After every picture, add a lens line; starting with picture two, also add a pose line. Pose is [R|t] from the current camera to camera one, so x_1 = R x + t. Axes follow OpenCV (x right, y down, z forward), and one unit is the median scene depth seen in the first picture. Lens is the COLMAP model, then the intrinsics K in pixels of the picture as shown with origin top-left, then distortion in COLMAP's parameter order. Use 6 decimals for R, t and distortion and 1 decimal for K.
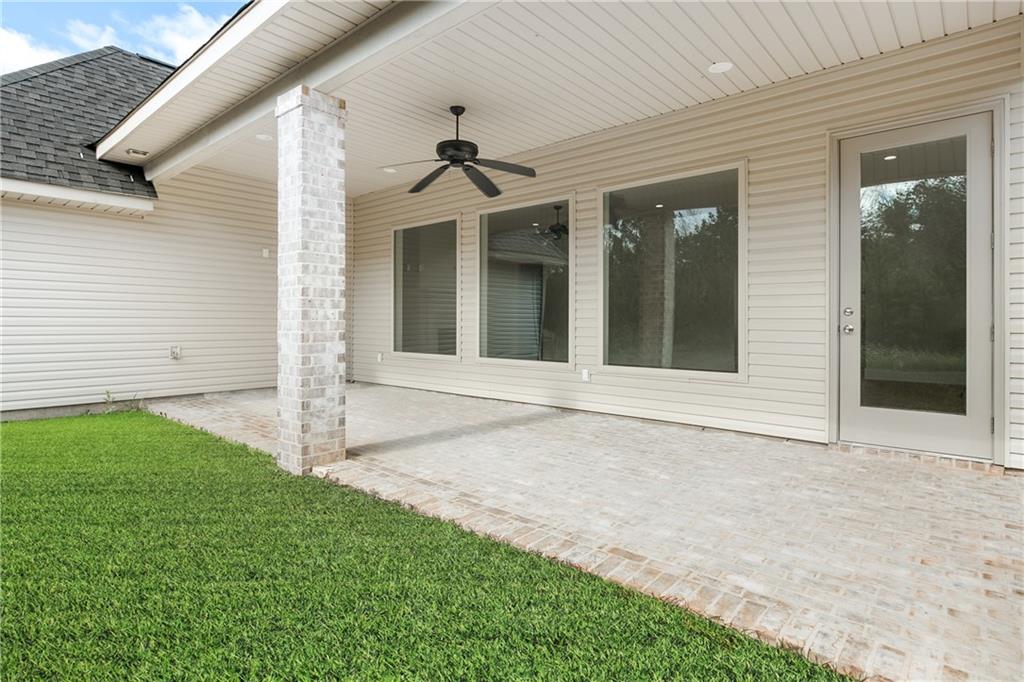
lens RADIAL K [[528.4, 0, 508.4], [0, 528.4, 332.0], [0, 0, 1]] dist [0.000414, 0.000030]
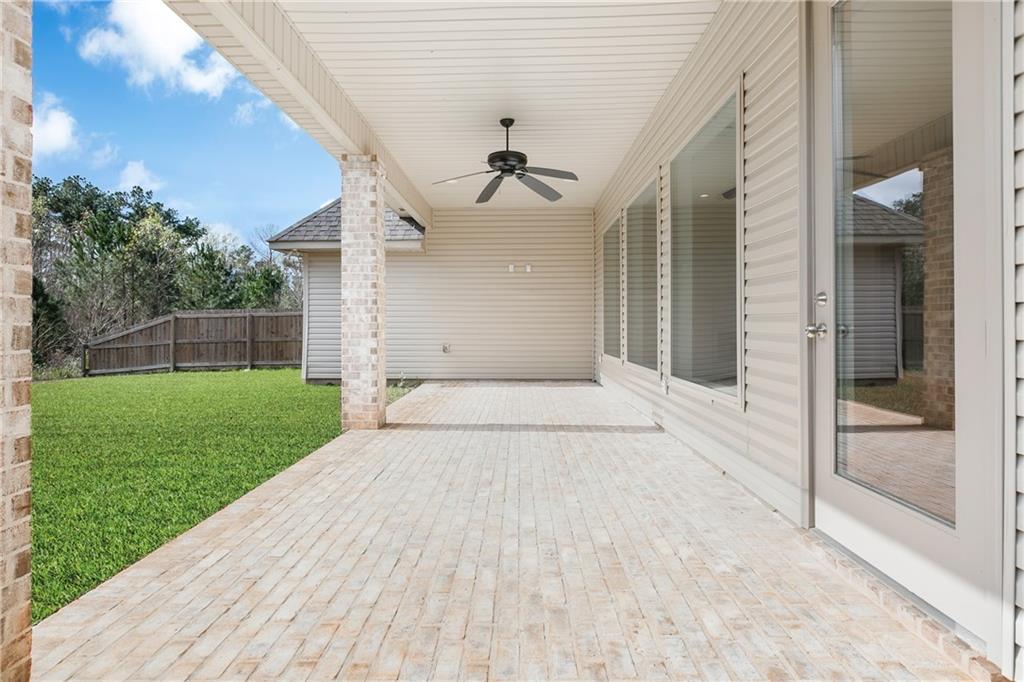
lens RADIAL K [[528.4, 0, 503.3], [0, 528.4, 336.4], [0, 0, 1]] dist [0.000414, 0.000030]
pose [[0.640169, 0.013309, -0.768119, 0.916377], [-0.014244, 0.999884, 0.005454, 0.001107], [0.768102, 0.007450, 0.640284, 0.414181]]
